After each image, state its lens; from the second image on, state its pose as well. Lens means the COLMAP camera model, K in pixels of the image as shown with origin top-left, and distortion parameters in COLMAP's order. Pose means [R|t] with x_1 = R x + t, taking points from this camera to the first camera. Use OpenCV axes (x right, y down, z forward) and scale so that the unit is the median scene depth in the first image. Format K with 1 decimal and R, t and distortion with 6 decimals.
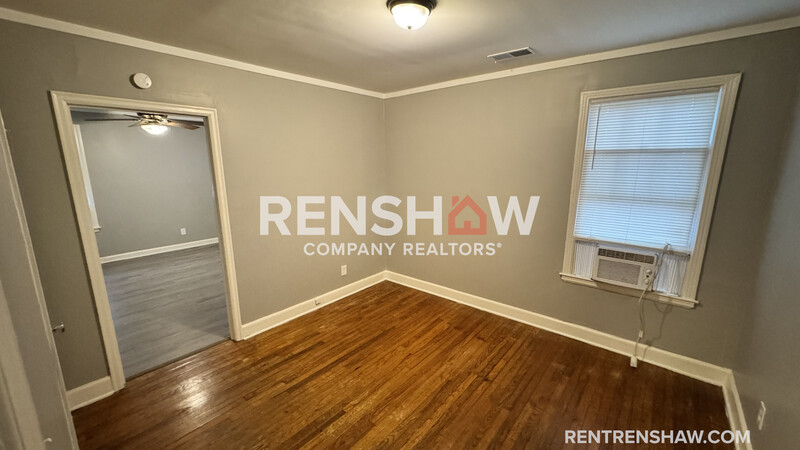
lens RADIAL K [[316.7, 0, 400.0], [0, 316.7, 225.0], [0, 0, 1]] dist [-0.000301, 0.000160]
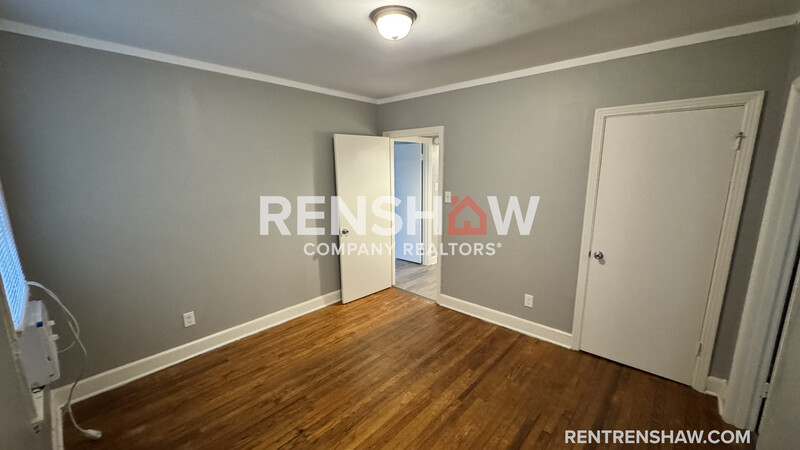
lens RADIAL K [[316.7, 0, 400.0], [0, 316.7, 225.0], [0, 0, 1]] dist [-0.000301, 0.000160]
pose [[-0.999224, 0.003375, 0.039234, -0.020521], [0.018176, 0.923370, 0.383480, -0.351383], [-0.034933, 0.383896, -0.922715, 1.718688]]
